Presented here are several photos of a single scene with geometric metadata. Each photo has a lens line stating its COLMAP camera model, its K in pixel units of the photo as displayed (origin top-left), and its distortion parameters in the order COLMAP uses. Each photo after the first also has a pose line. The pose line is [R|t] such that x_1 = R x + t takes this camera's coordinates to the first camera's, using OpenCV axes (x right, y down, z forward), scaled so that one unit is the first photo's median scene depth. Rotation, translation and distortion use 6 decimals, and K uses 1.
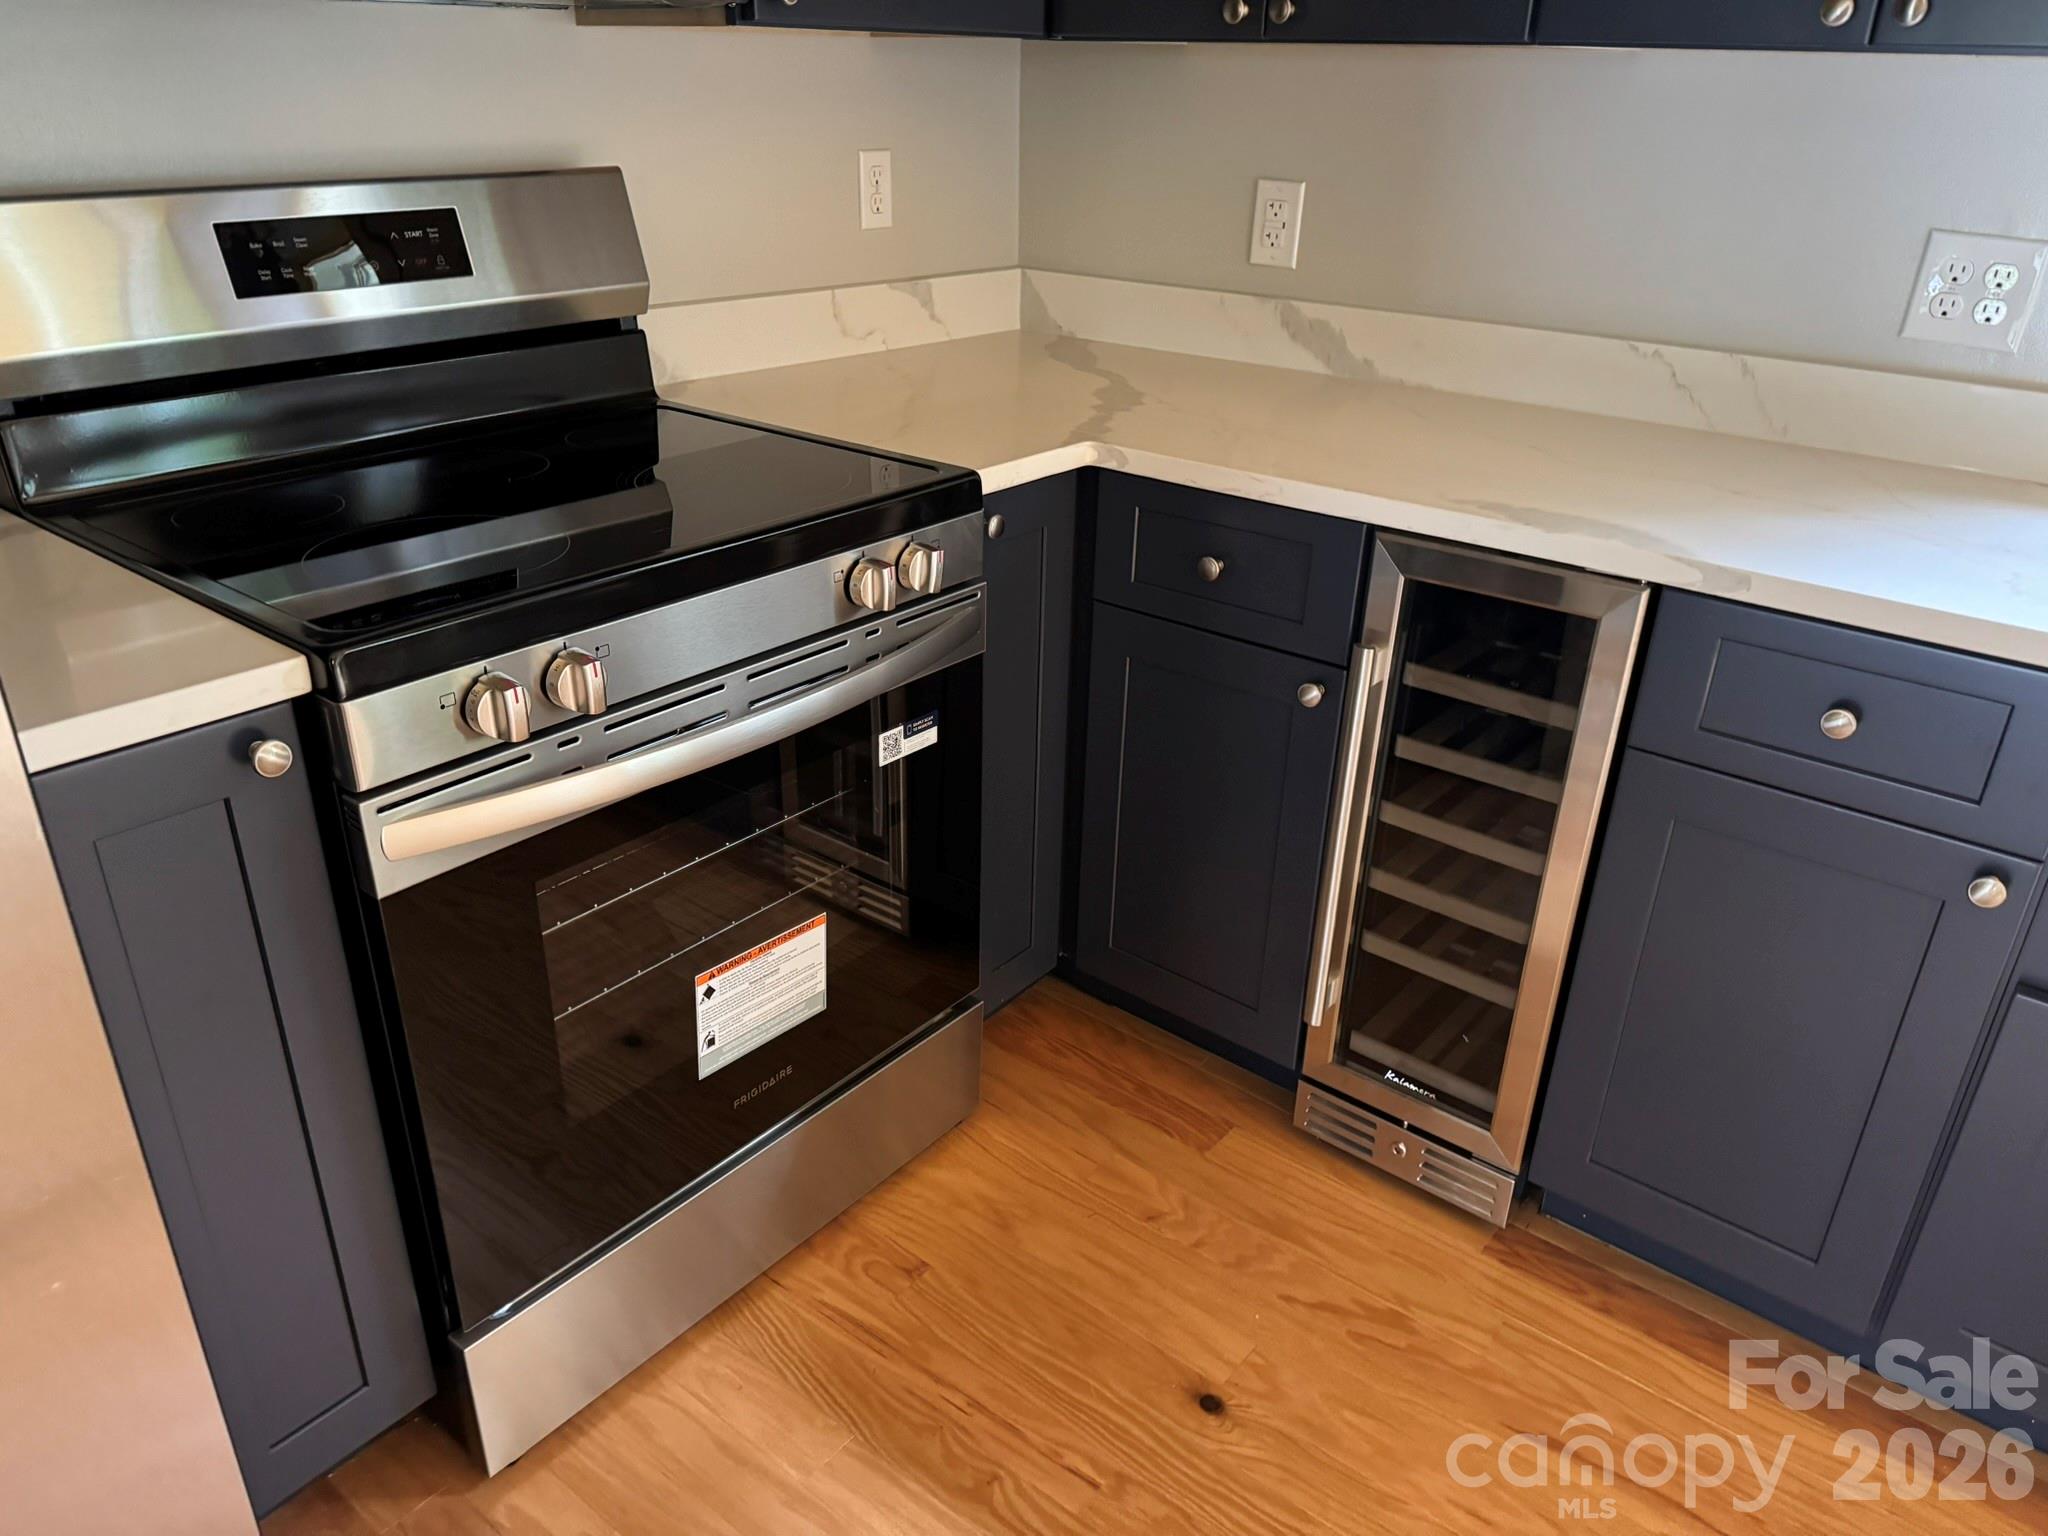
lens RADIAL K [[1441.2, 0, 1006.0], [0, 1441.2, 788.9], [0, 0, 1]] dist [0.069473, -0.062708]
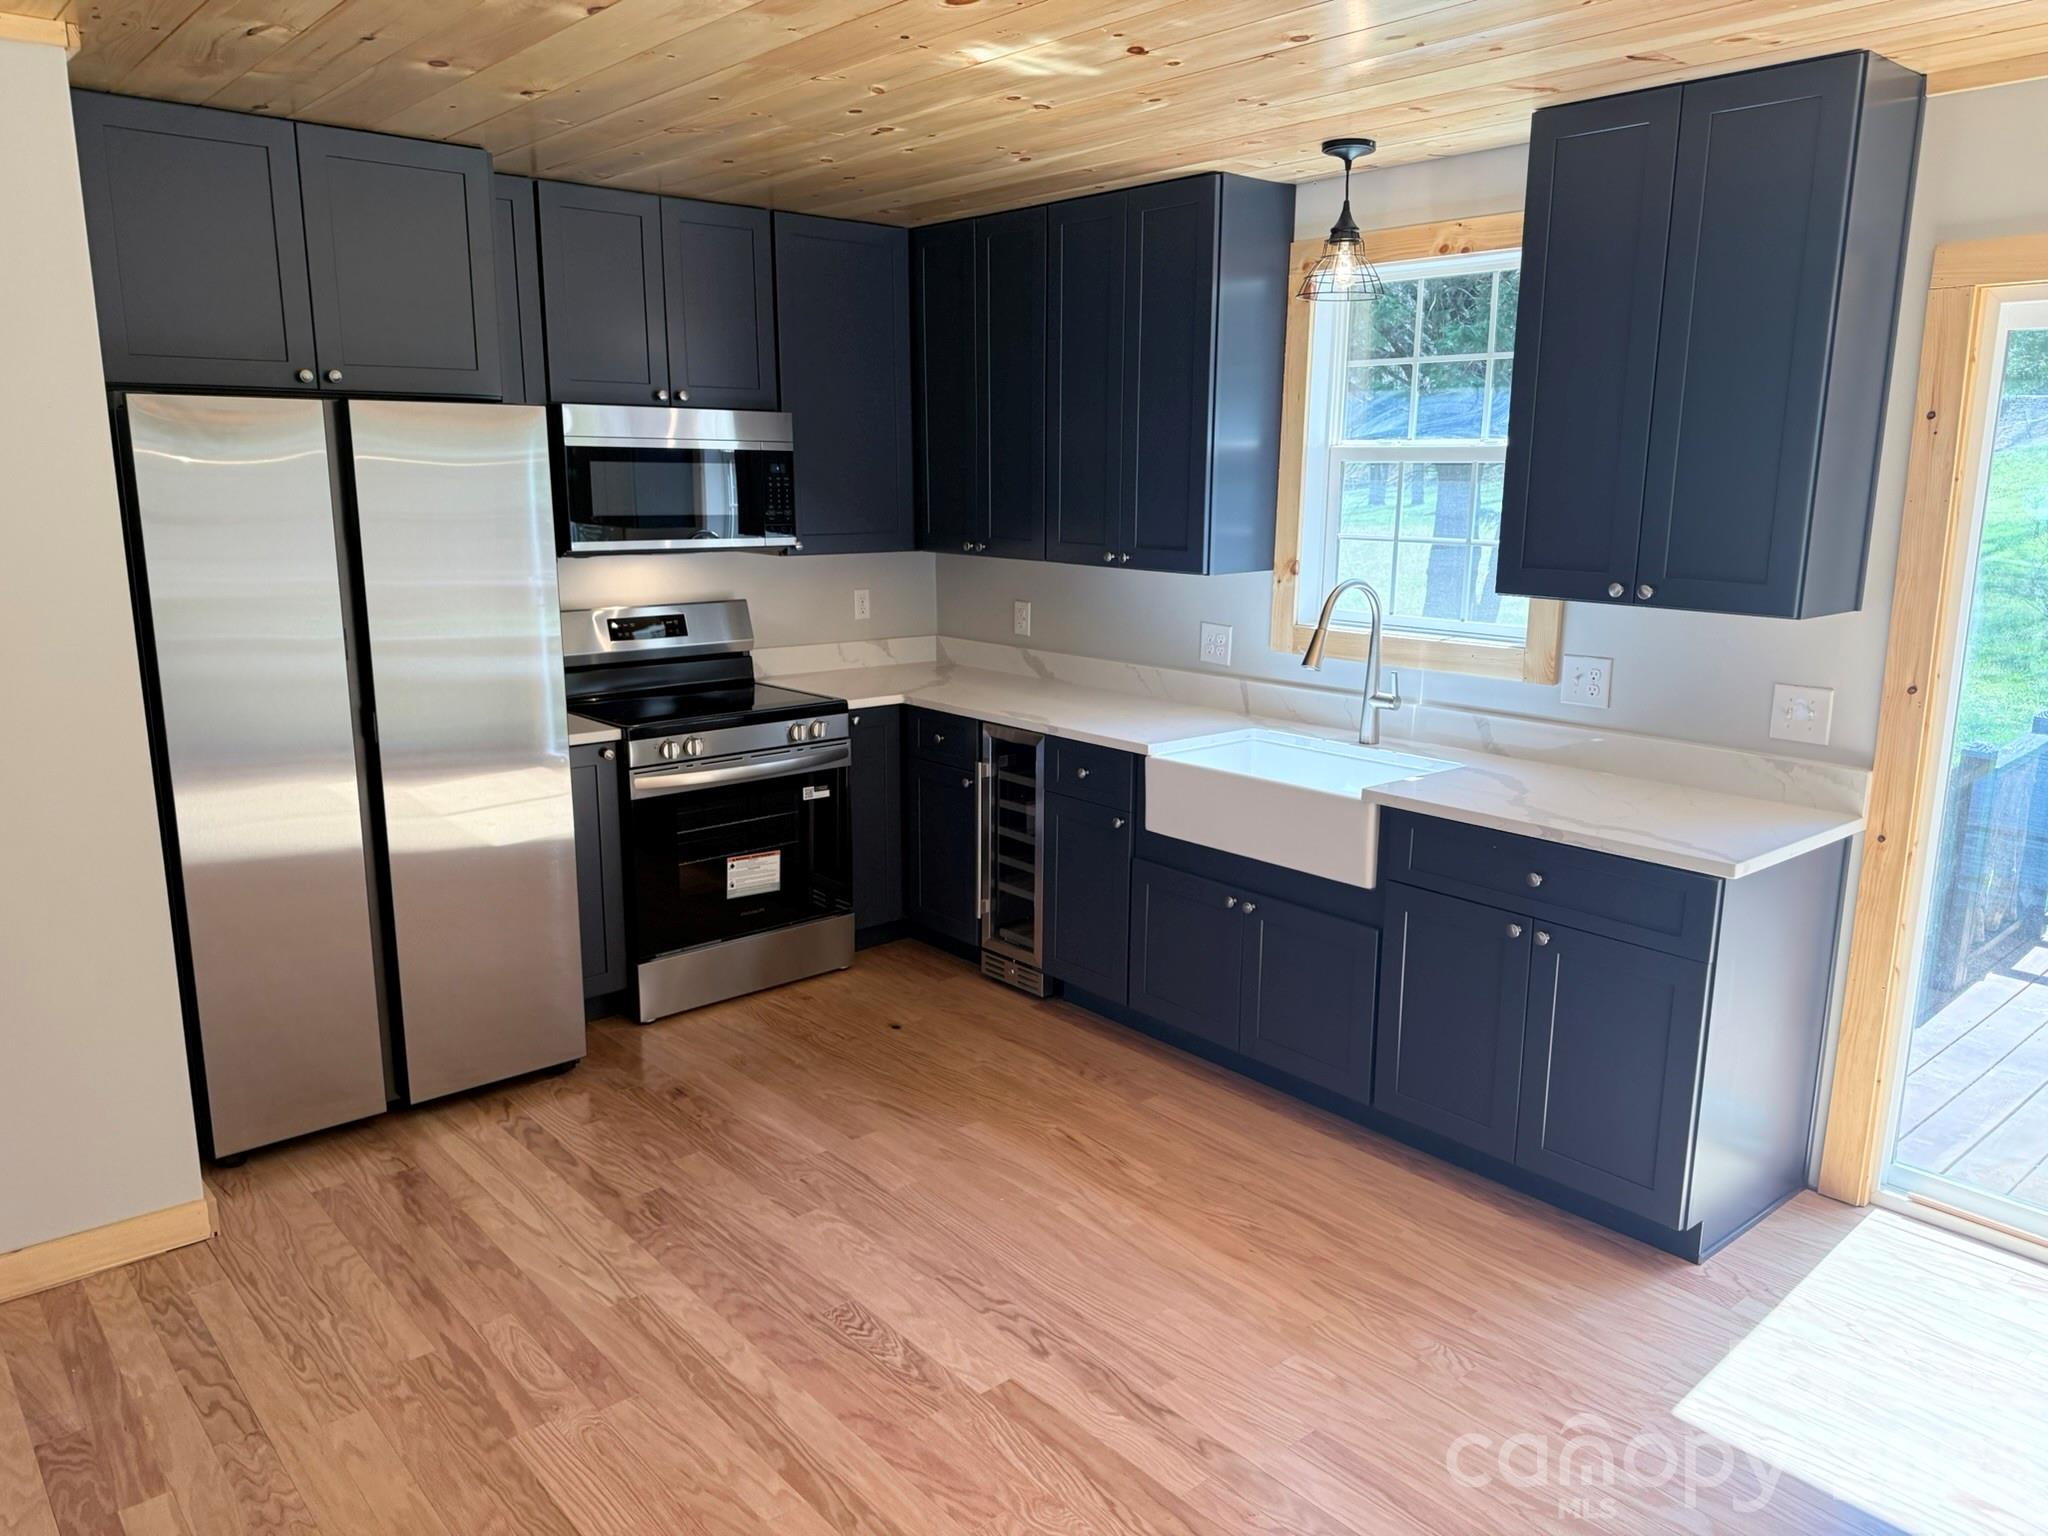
lens RADIAL K [[1439.0, 0, 1026.8], [0, 1439.0, 772.5], [0, 0, 1]] dist [0.050754, -0.060878]
pose [[0.987899, 0.018060, -0.154043, 0.746070], [-0.056627, 0.966632, -0.249831, 0.588803], [0.144391, 0.255531, 0.955958, -1.573129]]
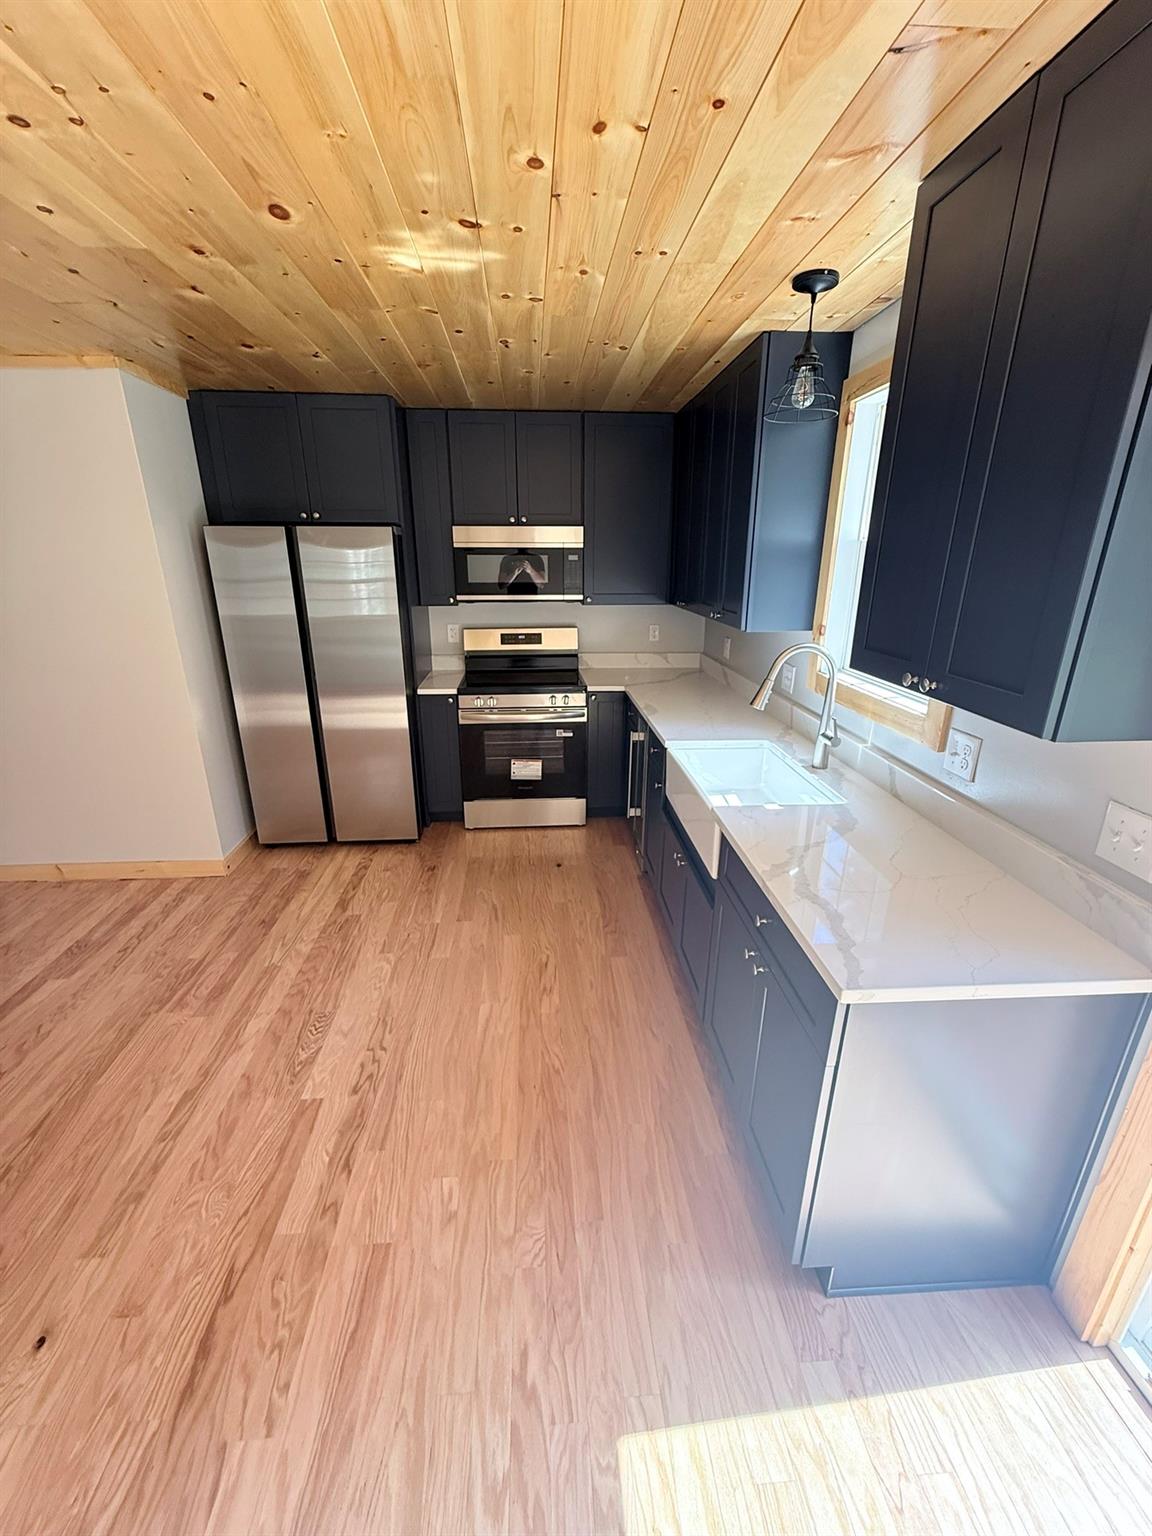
lens RADIAL K [[615.8, 0, 567.5], [0, 615.8, 761.6], [0, 0, 1]] dist [0.002228, 0.000078]
pose [[0.693884, 0.211611, -0.688291, 1.486463], [-0.311719, 0.949915, -0.022206, 0.108842], [0.649119, 0.229962, 0.725094, -0.587716]]
